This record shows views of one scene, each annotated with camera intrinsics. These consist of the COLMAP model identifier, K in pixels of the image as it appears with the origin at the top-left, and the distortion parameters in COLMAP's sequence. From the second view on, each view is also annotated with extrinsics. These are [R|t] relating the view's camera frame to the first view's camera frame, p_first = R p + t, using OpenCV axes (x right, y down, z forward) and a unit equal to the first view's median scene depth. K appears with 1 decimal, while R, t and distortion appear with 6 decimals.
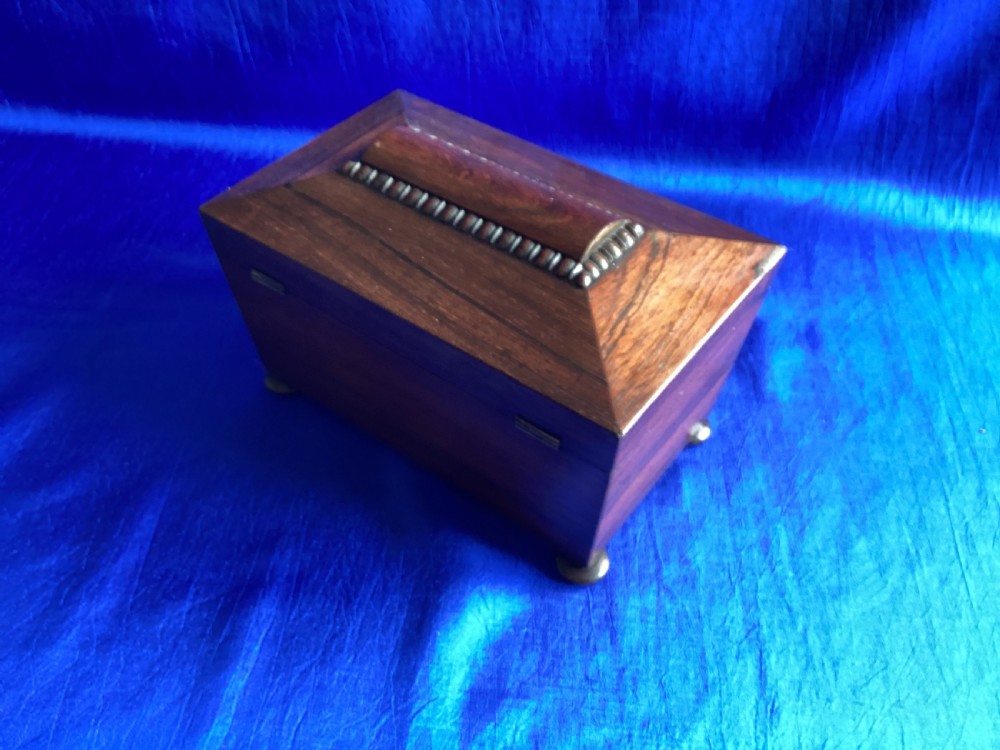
lens RADIAL K [[933.7, 0, 503.5], [0, 933.7, 373.3], [0, 0, 1]] dist [0.075748, -0.194584]
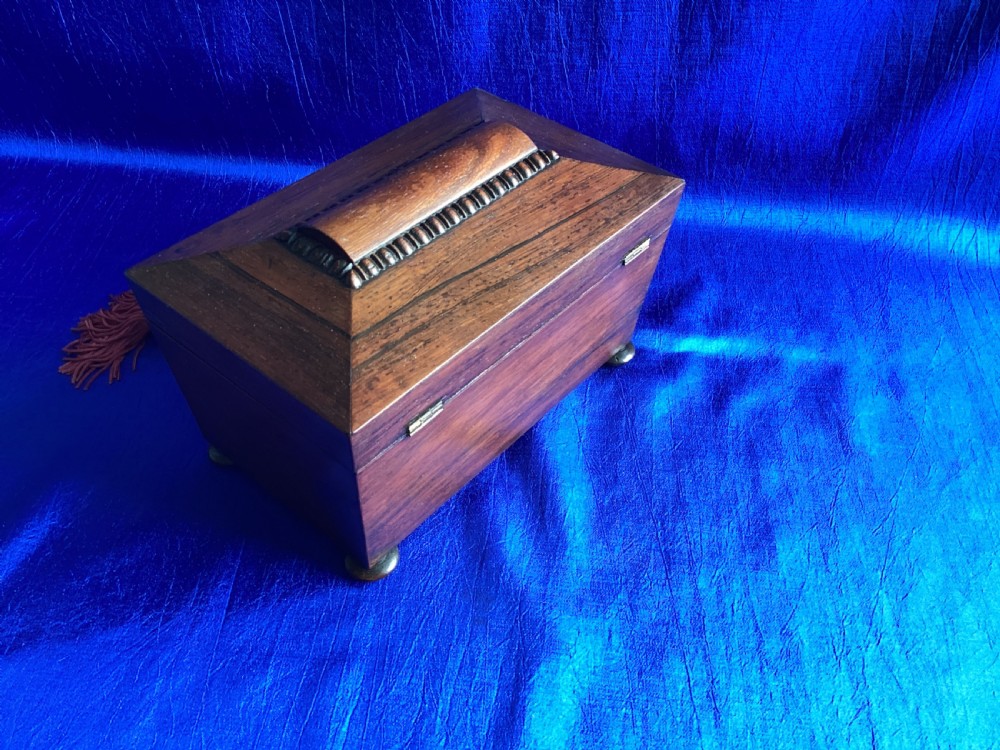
lens RADIAL K [[907.3, 0, 500.3], [0, 907.3, 373.2], [0, 0, 1]] dist [0.059082, -0.137029]
pose [[0.999965, -0.000698, -0.008355, -0.082228], [0.000726, 0.999994, 0.003304, -0.061764], [0.008353, -0.003310, 0.999960, 0.066649]]
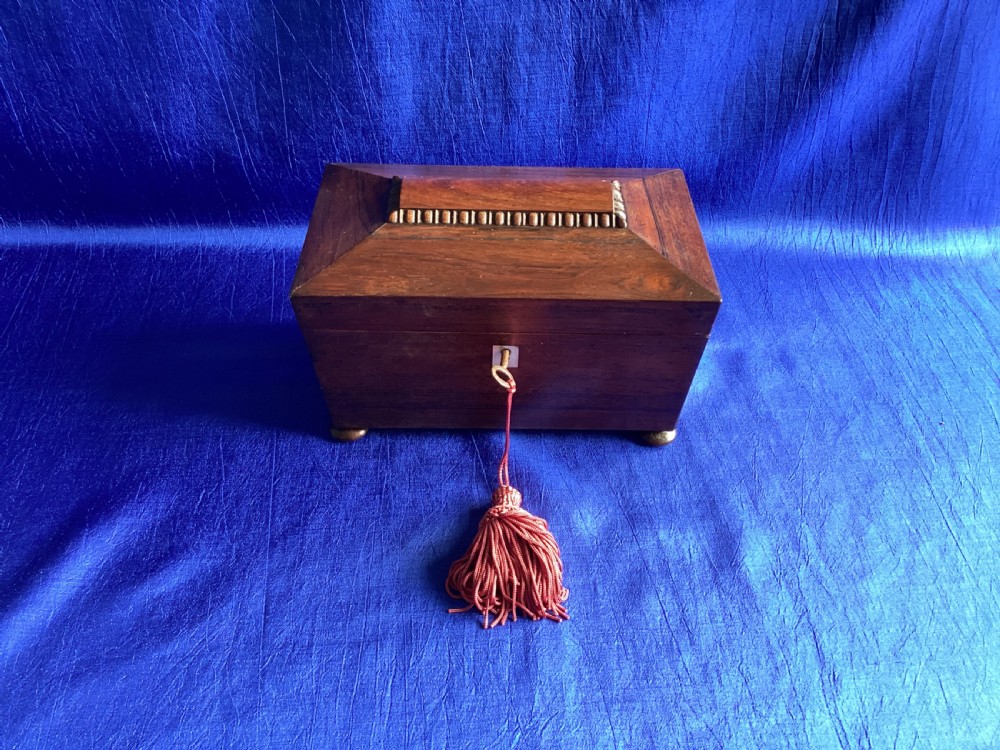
lens RADIAL K [[901.2, 0, 502.7], [0, 901.2, 371.1], [0, 0, 1]] dist [0.069088, -0.140687]
pose [[0.986227, -0.111751, 0.121937, -0.186600], [0.117284, 0.992326, -0.039165, -0.026764], [-0.116625, 0.052926, 0.991765, -0.090033]]
